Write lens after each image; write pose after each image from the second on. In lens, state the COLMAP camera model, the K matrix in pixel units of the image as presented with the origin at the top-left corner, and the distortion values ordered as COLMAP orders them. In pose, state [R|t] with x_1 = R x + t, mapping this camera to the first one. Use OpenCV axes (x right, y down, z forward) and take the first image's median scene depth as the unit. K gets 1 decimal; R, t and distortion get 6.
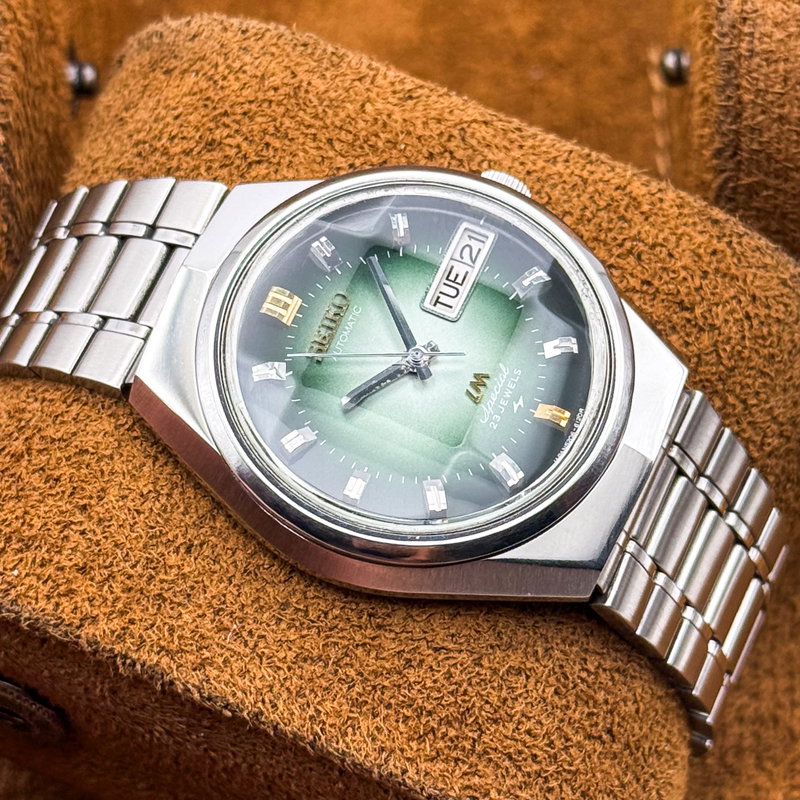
lens RADIAL K [[2889.9, 0, 400.0], [0, 2889.9, 400.0], [0, 0, 1]] dist [-0.025131, -0.123443]
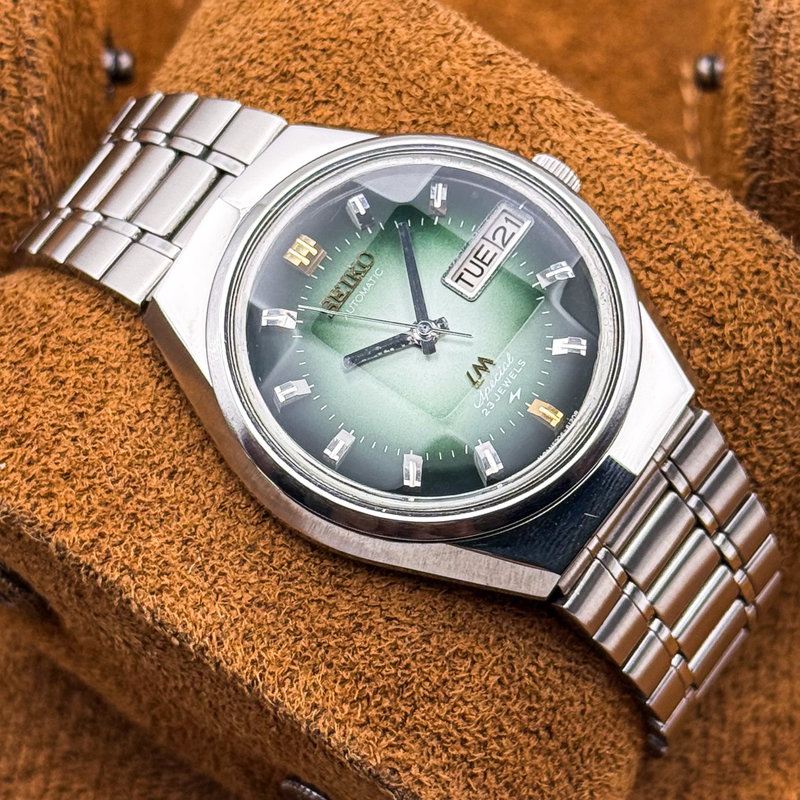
lens RADIAL K [[2889.9, 0, 400.0], [0, 2889.9, 400.0], [0, 0, 1]] dist [-0.025131, -0.123443]
pose [[0.977763, 0.185611, -0.097610, 0.099351], [-0.178173, 0.980729, 0.080152, -0.069737], [0.110606, -0.060979, 0.991992, -0.001270]]
